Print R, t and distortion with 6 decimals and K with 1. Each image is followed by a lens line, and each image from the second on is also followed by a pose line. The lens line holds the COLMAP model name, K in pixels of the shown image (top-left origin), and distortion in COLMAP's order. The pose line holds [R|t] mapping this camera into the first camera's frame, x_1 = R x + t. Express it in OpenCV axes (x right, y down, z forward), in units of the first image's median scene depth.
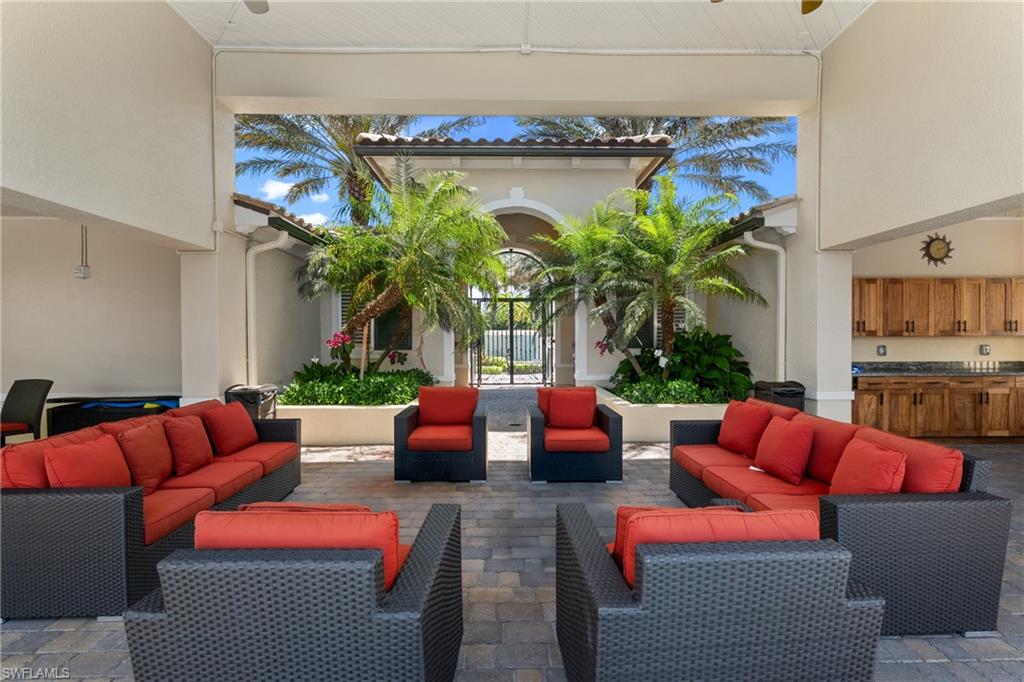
lens RADIAL K [[443.4, 0, 512.0], [0, 443.4, 341.0], [0, 0, 1]] dist [0.000701, -0.000044]
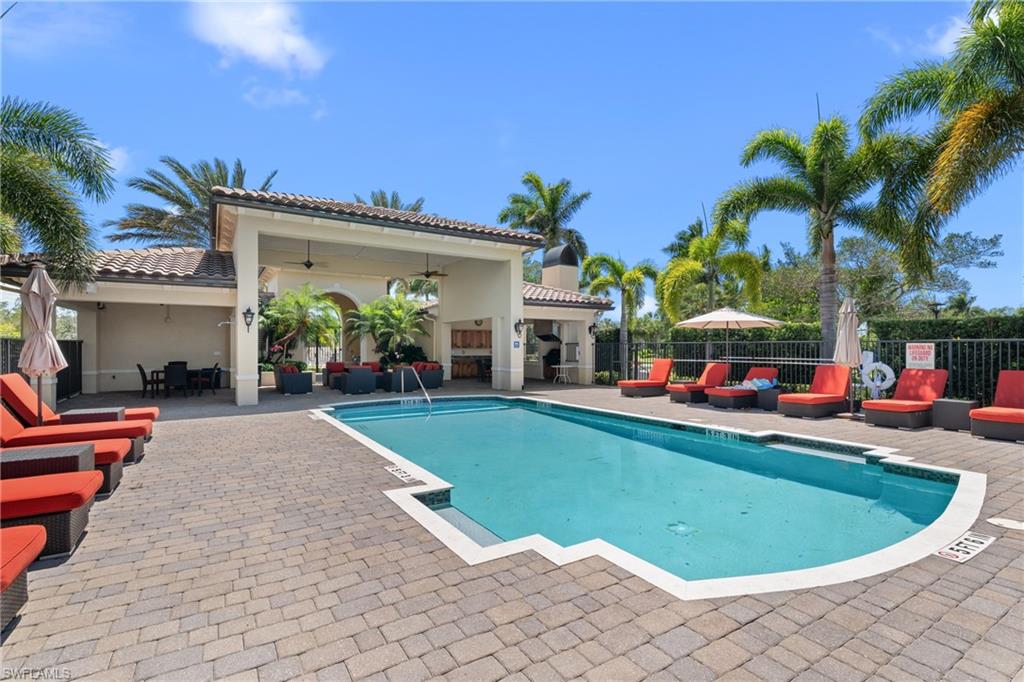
lens RADIAL K [[489.5, 0, 512.0], [0, 489.5, 341.0], [0, 0, 1]] dist [0.000735, 0.000106]
pose [[0.836415, 0.011553, 0.547975, -0.873161], [-0.001246, 0.999815, -0.019177, 0.009716], [-0.548096, 0.015357, 0.836275, -2.298611]]
